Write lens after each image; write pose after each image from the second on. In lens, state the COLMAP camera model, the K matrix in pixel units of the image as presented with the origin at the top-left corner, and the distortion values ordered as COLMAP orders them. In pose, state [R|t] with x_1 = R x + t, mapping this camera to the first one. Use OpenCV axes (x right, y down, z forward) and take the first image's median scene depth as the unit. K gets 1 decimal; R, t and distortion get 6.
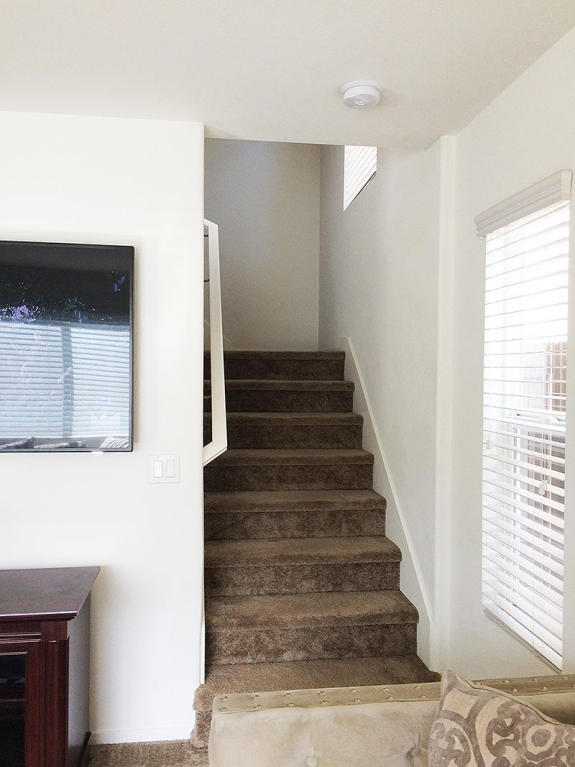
lens RADIAL K [[641.9, 0, 287.5], [0, 641.9, 383.5], [0, 0, 1]] dist [0.005972, 0.000254]
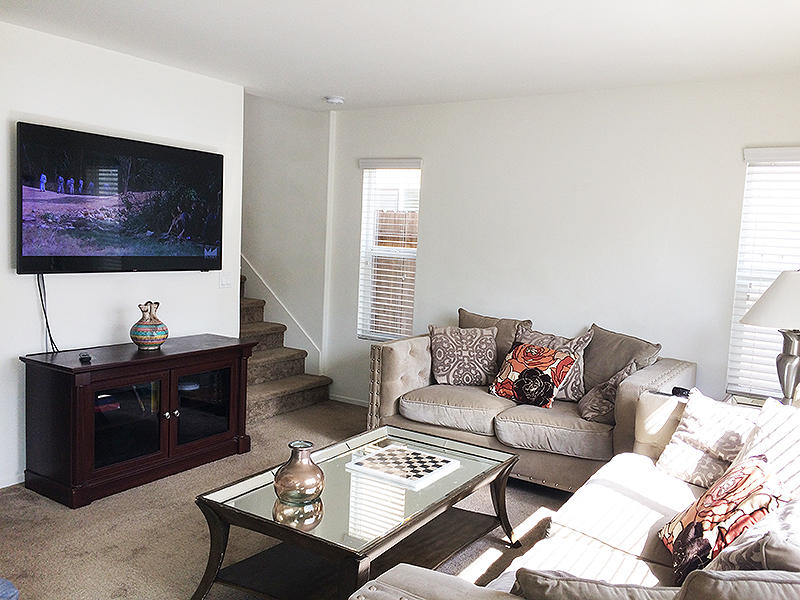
lens RADIAL K [[669.5, 0, 400.0], [0, 669.5, 300.0], [0, 0, 1]] dist [0.005972, 0.000254]
pose [[0.631008, -0.046492, 0.774382, -1.333320], [-0.026908, 0.996290, 0.081741, 0.027145], [-0.775310, -0.072417, 0.627416, -0.552432]]
